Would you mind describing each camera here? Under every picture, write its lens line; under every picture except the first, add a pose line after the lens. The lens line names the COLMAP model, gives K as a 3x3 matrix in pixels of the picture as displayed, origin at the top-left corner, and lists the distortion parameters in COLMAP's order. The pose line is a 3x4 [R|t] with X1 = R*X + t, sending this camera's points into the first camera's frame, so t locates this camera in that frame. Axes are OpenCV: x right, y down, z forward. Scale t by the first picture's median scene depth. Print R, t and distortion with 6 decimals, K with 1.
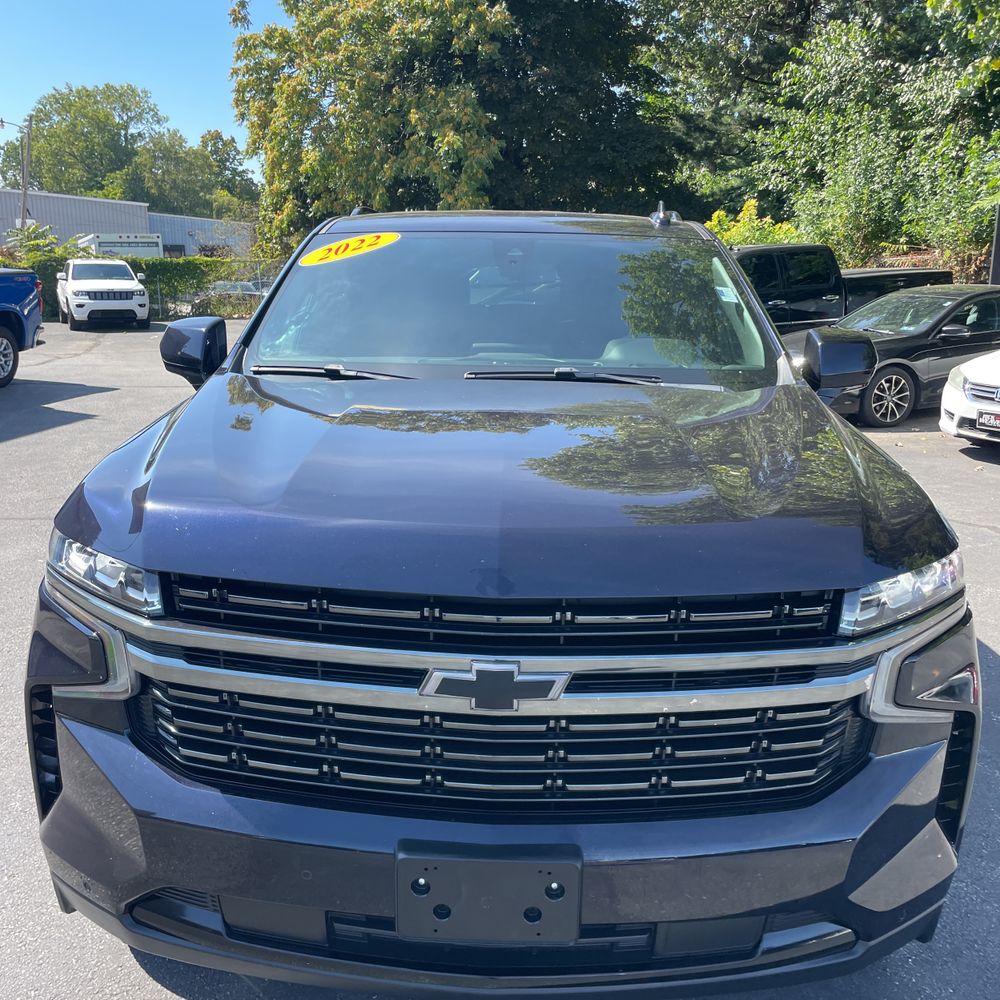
lens RADIAL K [[1018.6, 0, 471.4], [0, 1018.6, 480.5], [0, 0, 1]] dist [0.084531, -0.122877]
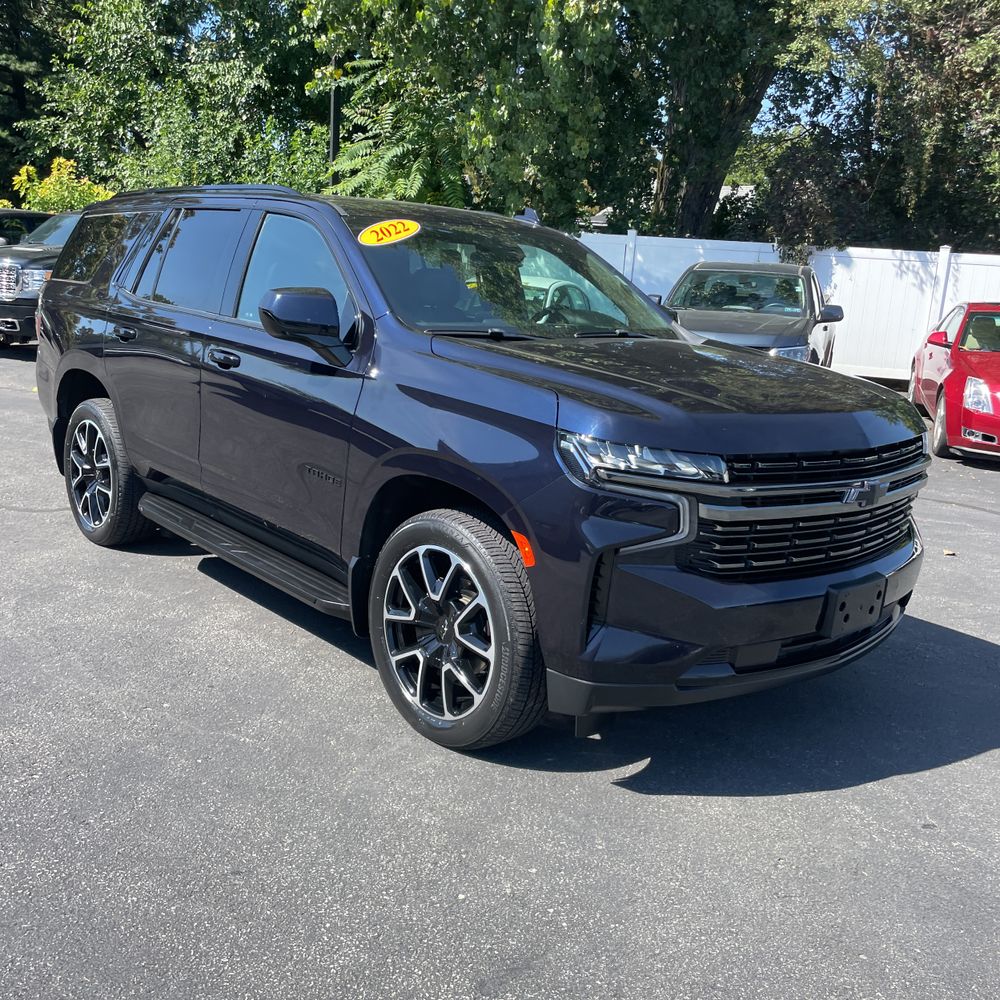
lens RADIAL K [[1020.4, 0, 500.0], [0, 1020.4, 500.0], [0, 0, 1]] dist [0.072780, -0.099388]
pose [[0.720505, -0.116706, 0.683559, -0.130372], [0.081071, 0.993153, 0.084111, -0.000562], [-0.688695, -0.005185, 0.725033, 0.005151]]
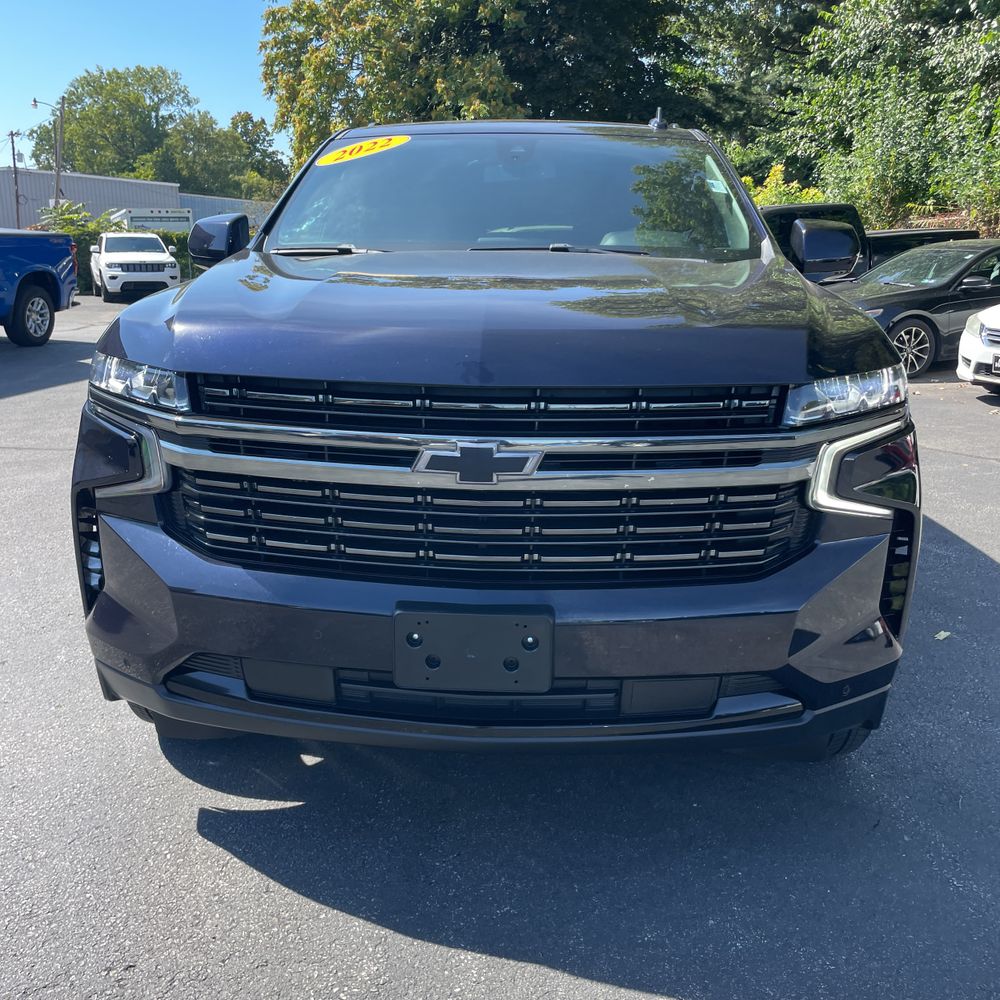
lens RADIAL K [[1018.6, 0, 471.4], [0, 1018.6, 480.5], [0, 0, 1]] dist [0.084531, -0.122877]
pose [[0.999578, -0.000512, -0.029051, 0.003622], [0.001012, 0.999851, 0.017206, 0.014595], [0.029038, -0.017228, 0.999430, -0.010641]]
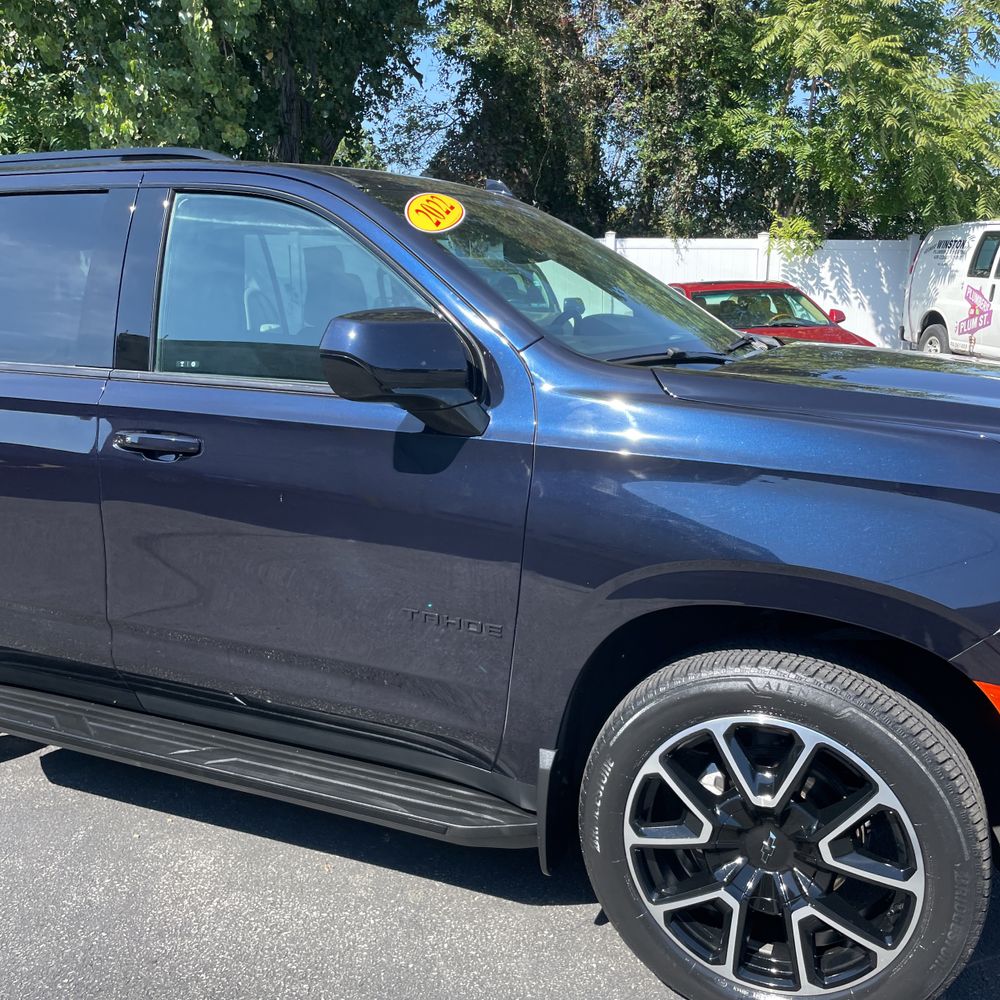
lens RADIAL K [[1020.4, 0, 500.0], [0, 1020.4, 500.0], [0, 0, 1]] dist [0.072780, -0.099388]
pose [[0.375189, -0.198600, 0.905423, -0.121615], [0.188399, 0.972729, 0.135295, -0.016365], [-0.907601, 0.119820, 0.402374, 0.099341]]
